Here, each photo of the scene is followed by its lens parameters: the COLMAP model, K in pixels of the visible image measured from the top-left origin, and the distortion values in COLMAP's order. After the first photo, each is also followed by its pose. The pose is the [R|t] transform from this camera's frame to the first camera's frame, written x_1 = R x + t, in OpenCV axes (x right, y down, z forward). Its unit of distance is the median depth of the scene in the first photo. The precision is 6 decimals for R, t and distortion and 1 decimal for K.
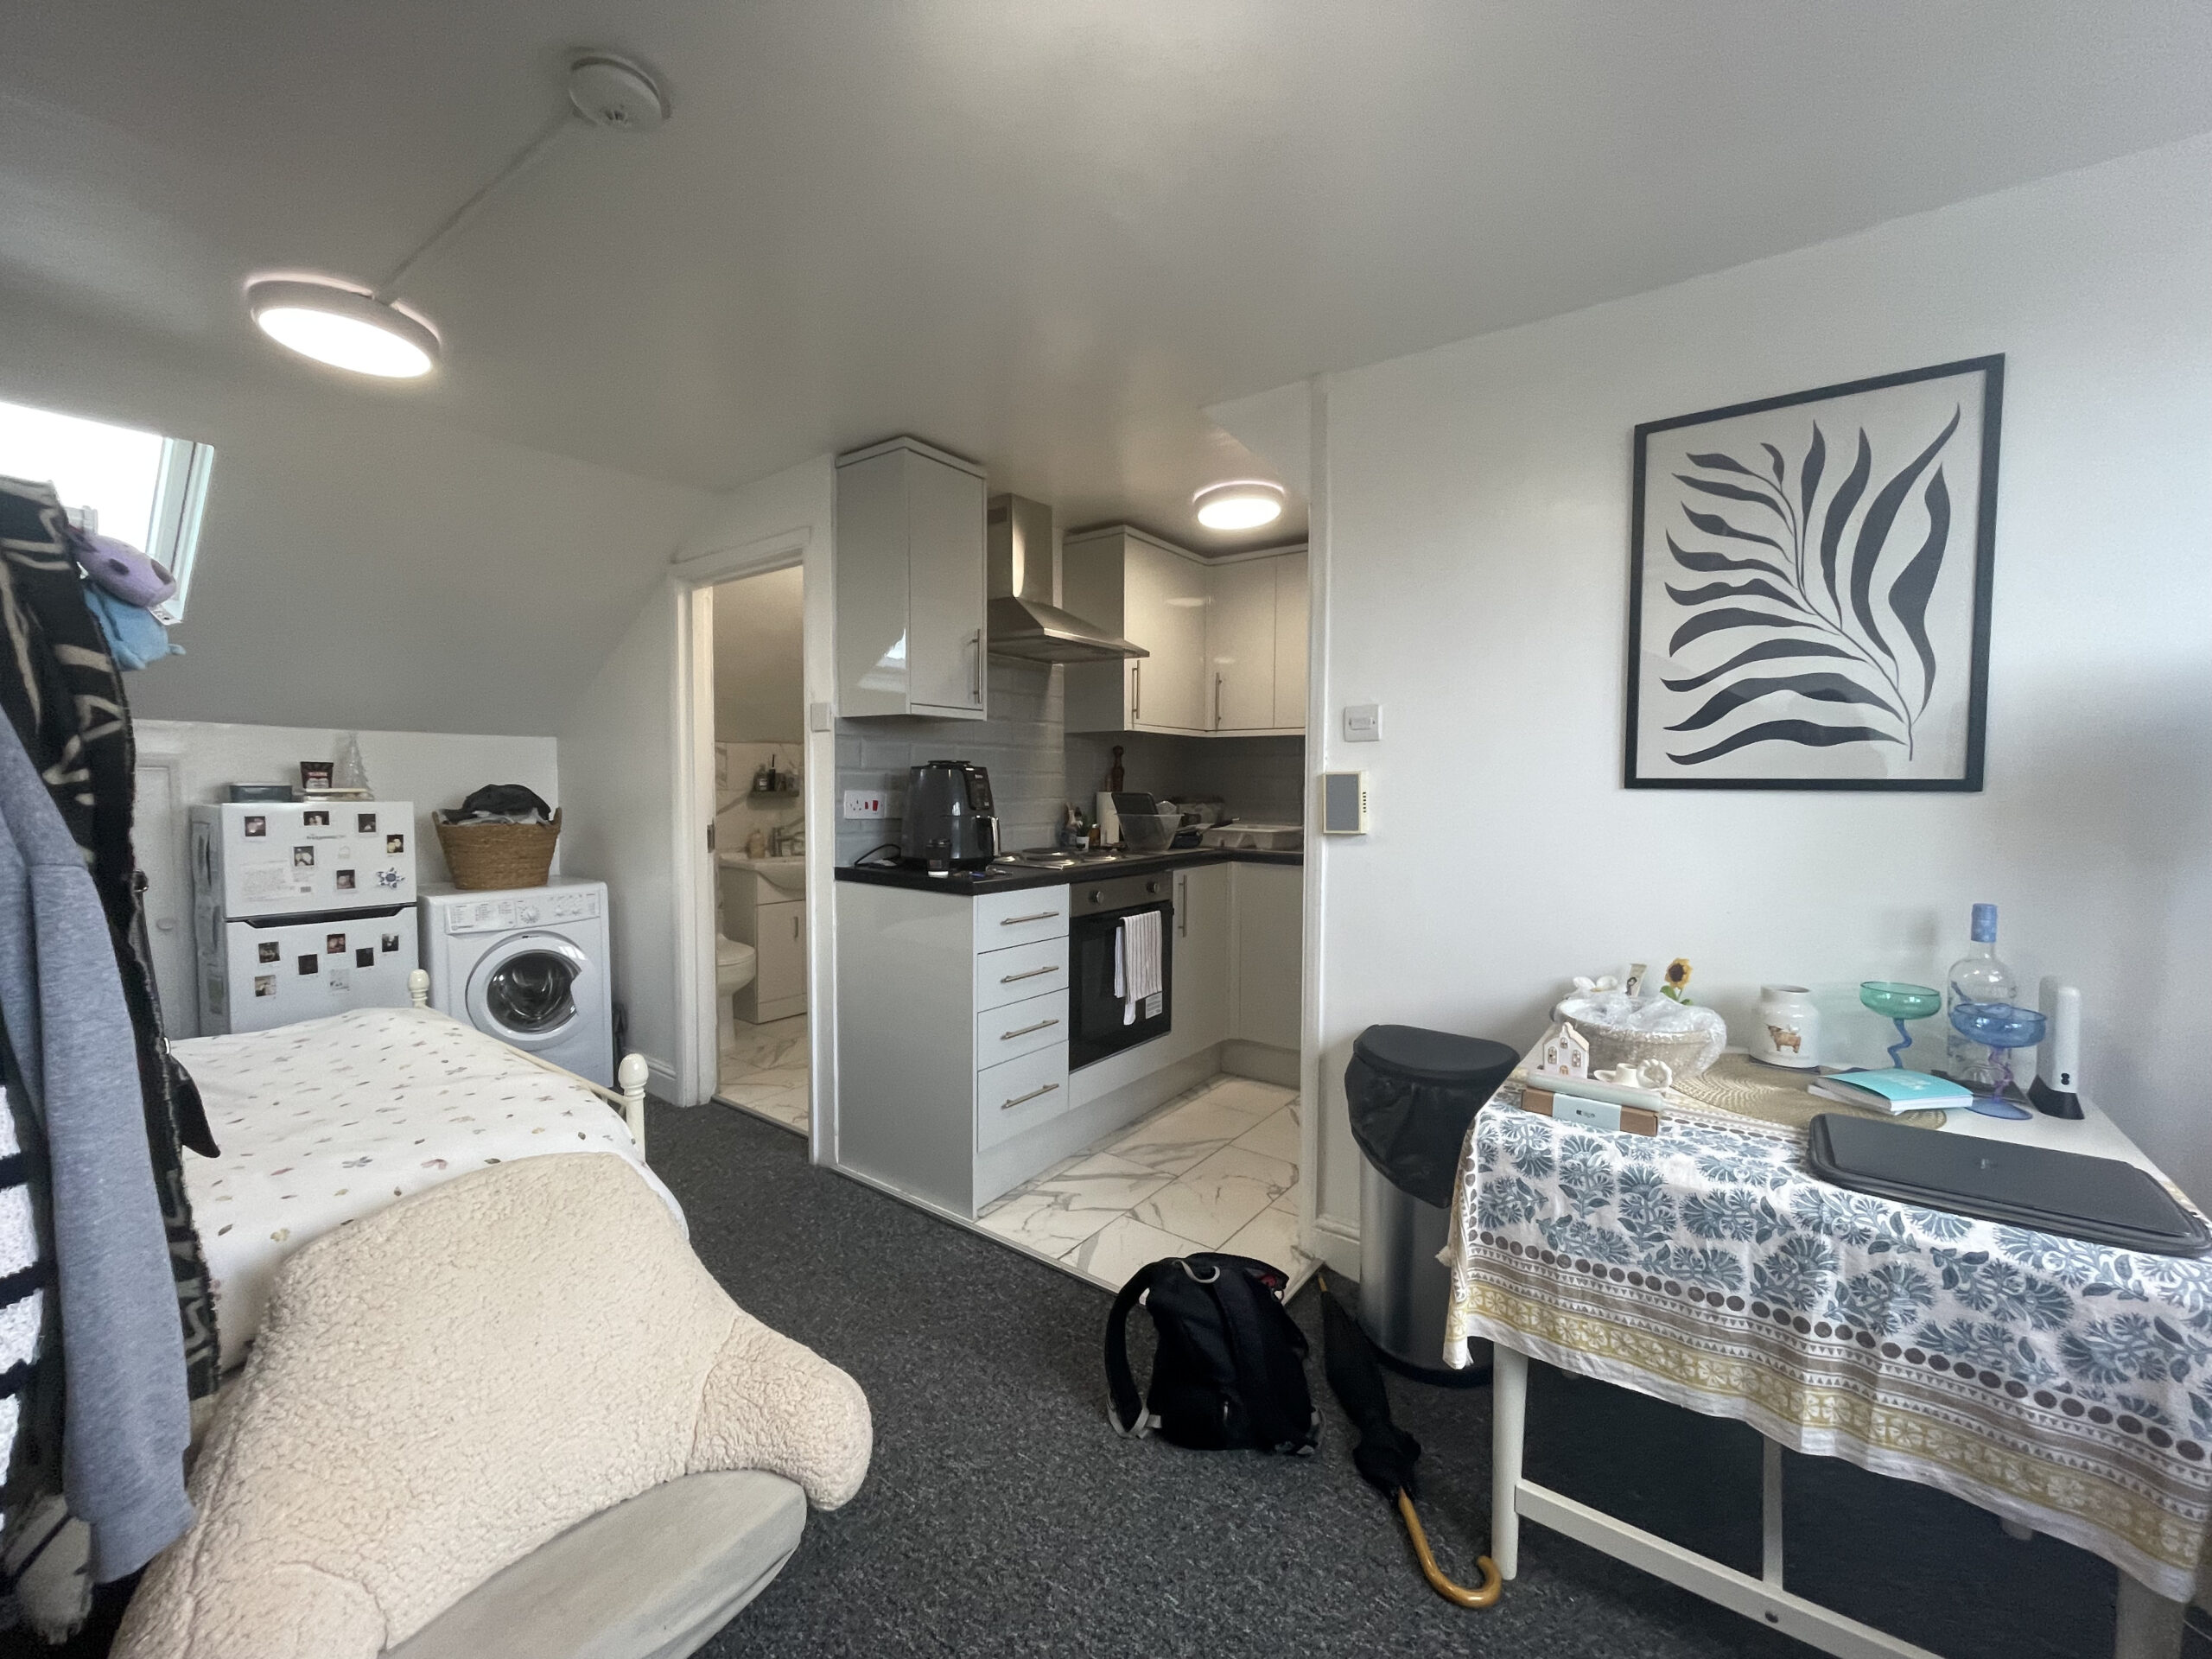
lens RADIAL K [[892.4, 0, 1103.9], [0, 892.4, 823.1], [0, 0, 1]] dist [-0.004041, 0.000301]
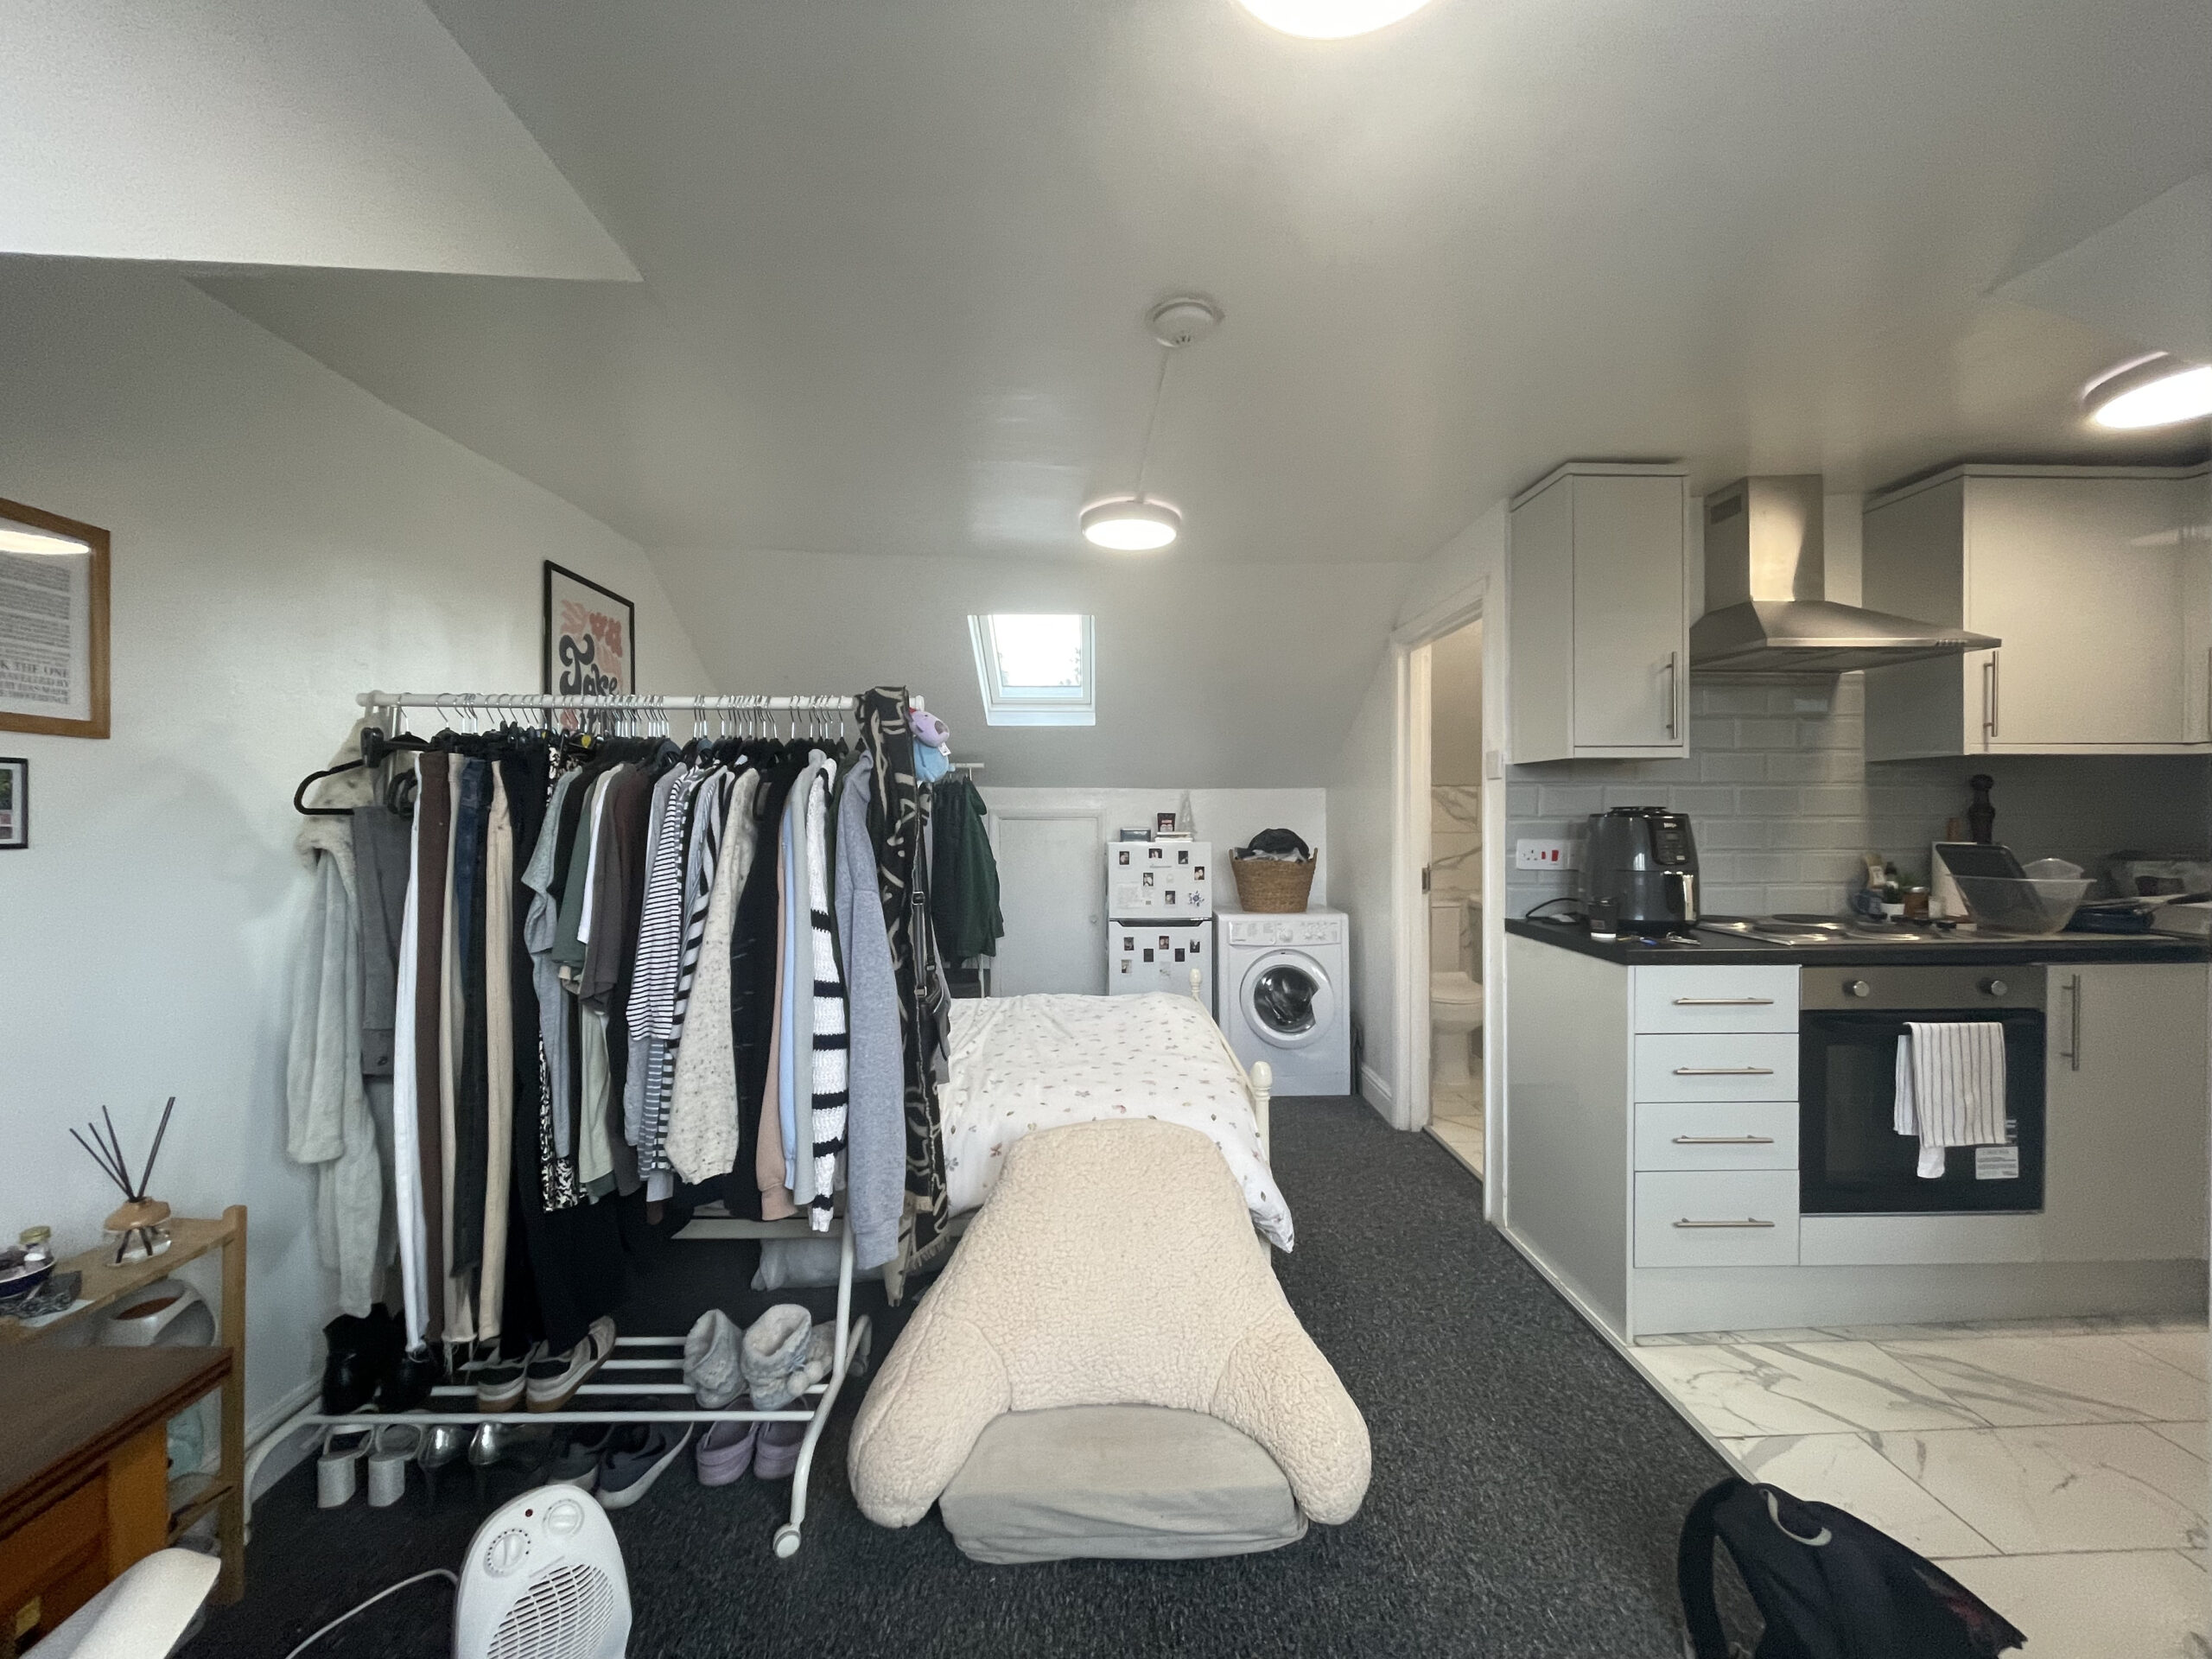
lens RADIAL K [[892.4, 0, 1103.2], [0, 892.4, 822.3], [0, 0, 1]] dist [-0.004041, 0.000301]
pose [[0.617686, -0.000768, -0.786425, 0.193697], [-0.028772, 0.999308, -0.023574, -0.019560], [0.785899, 0.037188, 0.617236, 0.052569]]
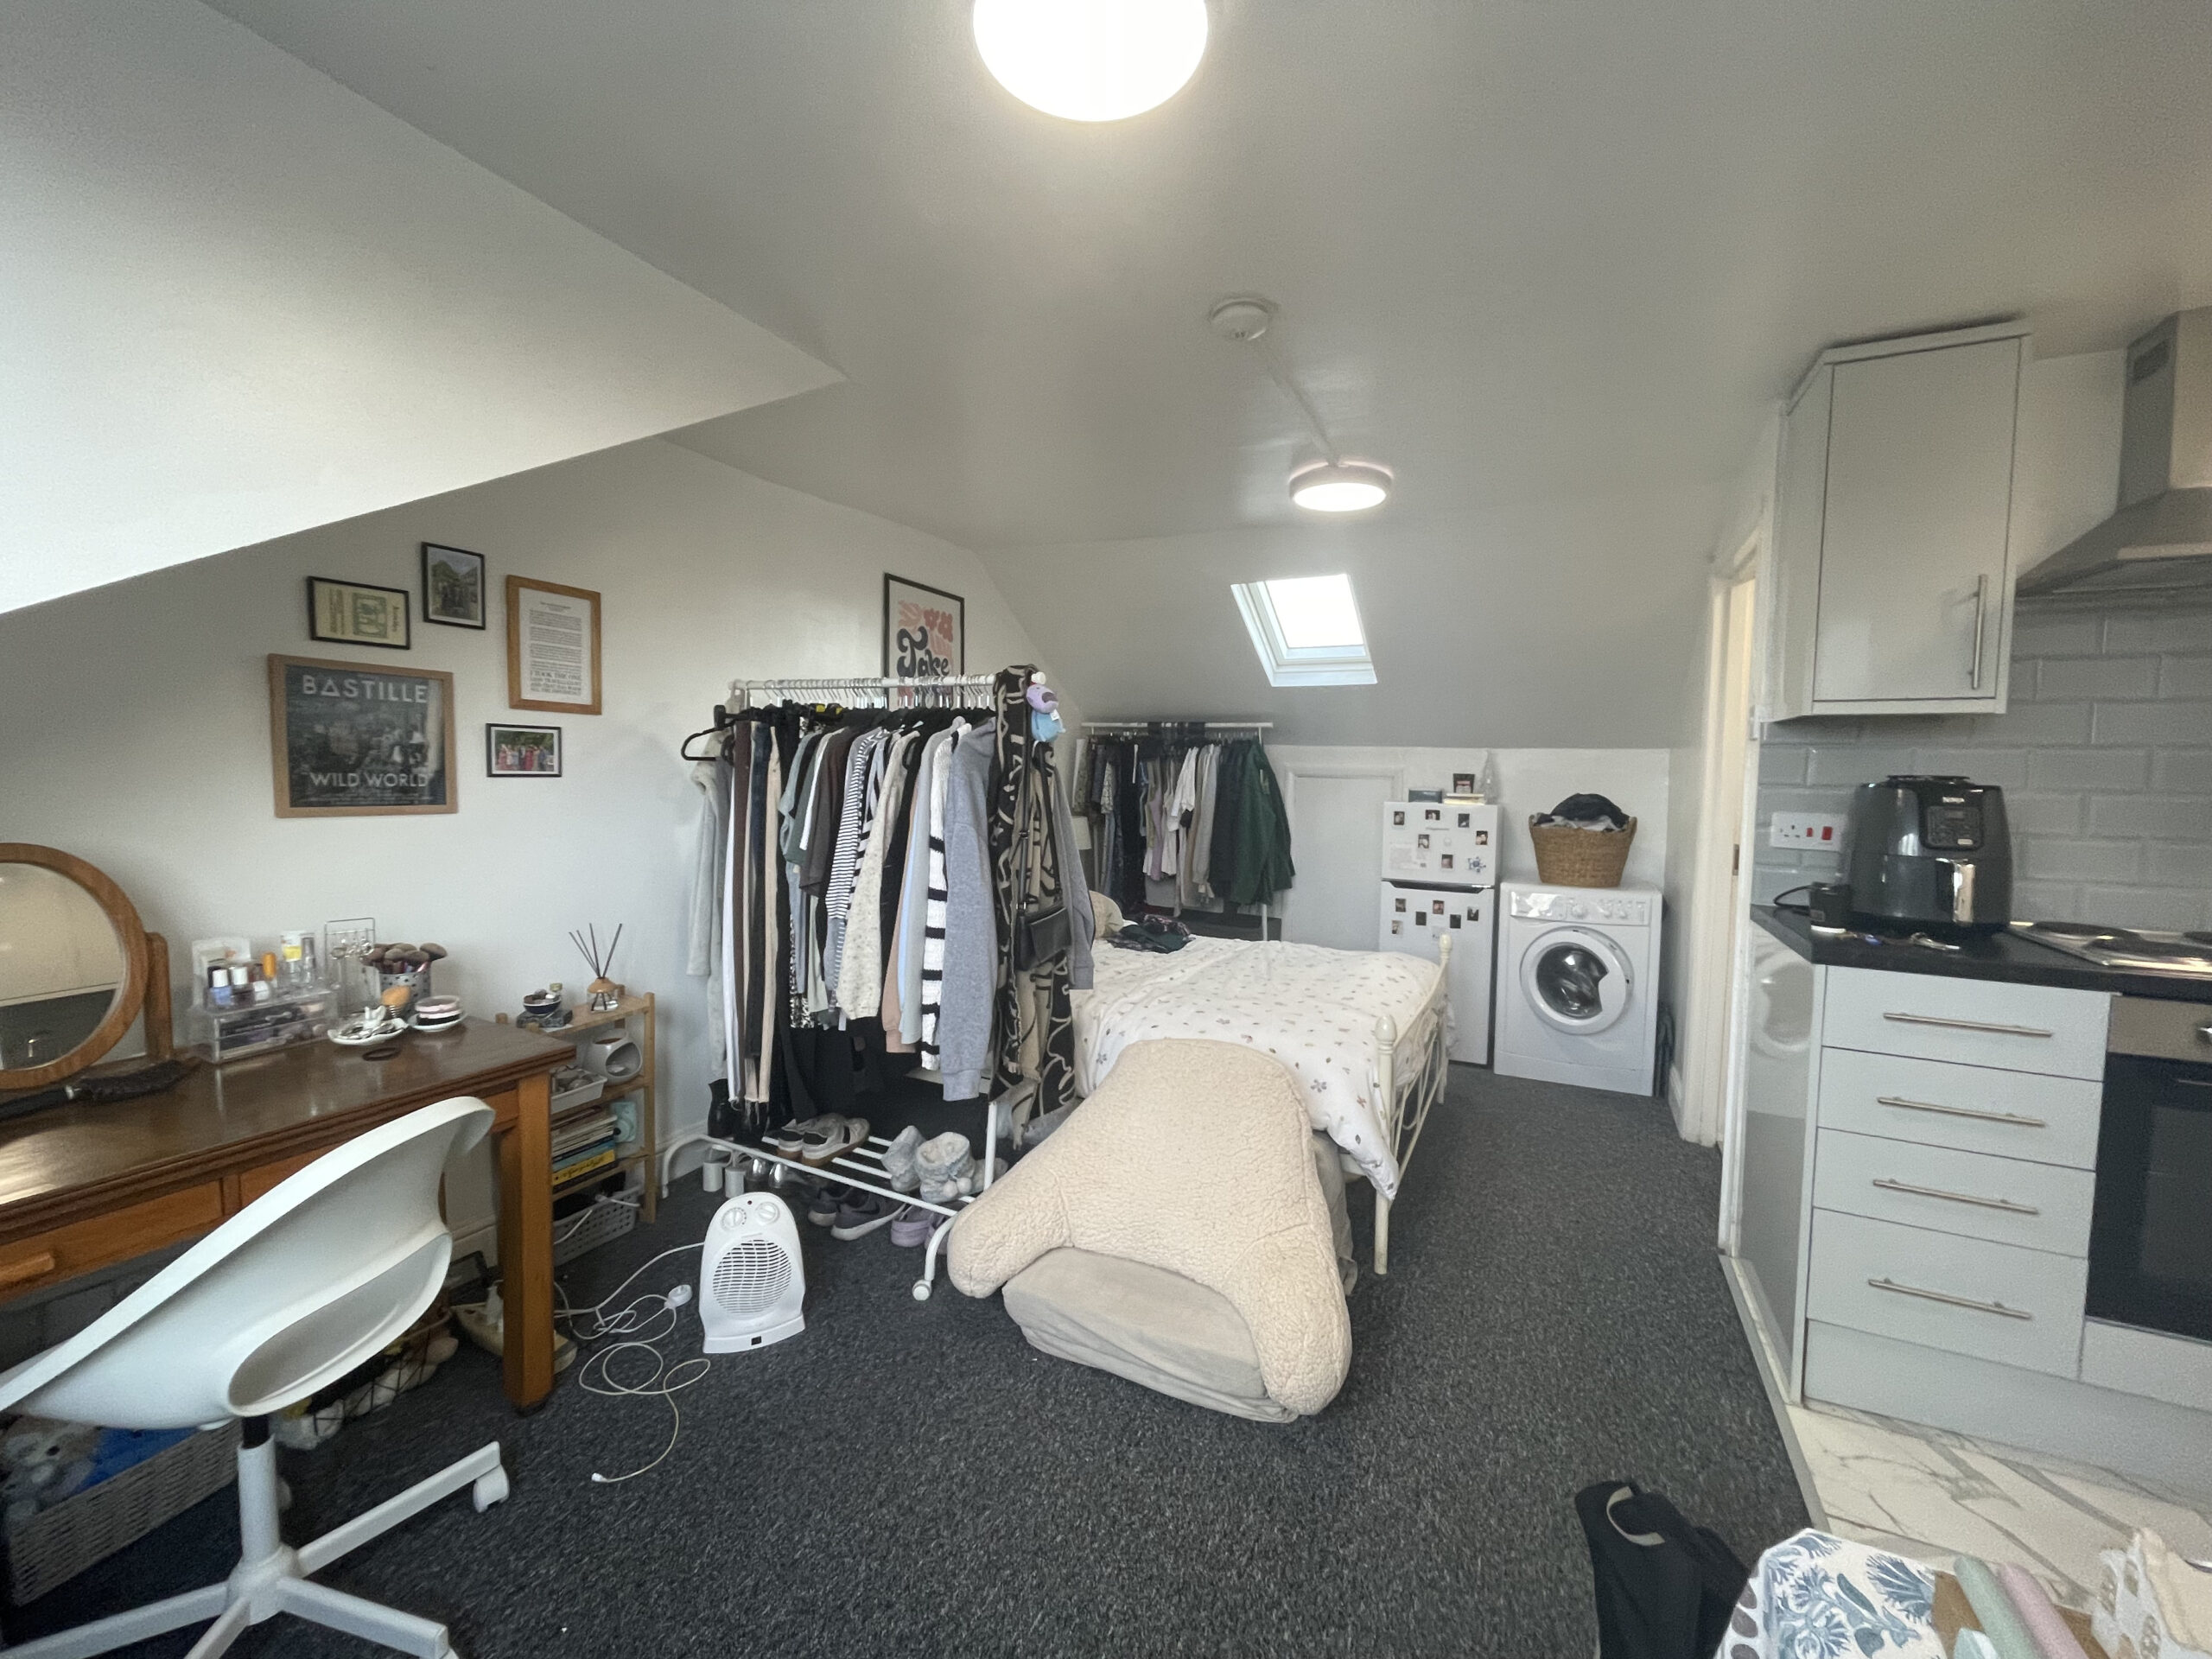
lens RADIAL K [[892.4, 0, 1102.2], [0, 892.4, 822.5], [0, 0, 1]] dist [-0.004041, 0.000301]
pose [[0.173830, 0.056049, -0.983179, 0.404873], [-0.060470, 0.997103, 0.046151, -0.027613], [0.982917, 0.051430, 0.176716, 0.260050]]
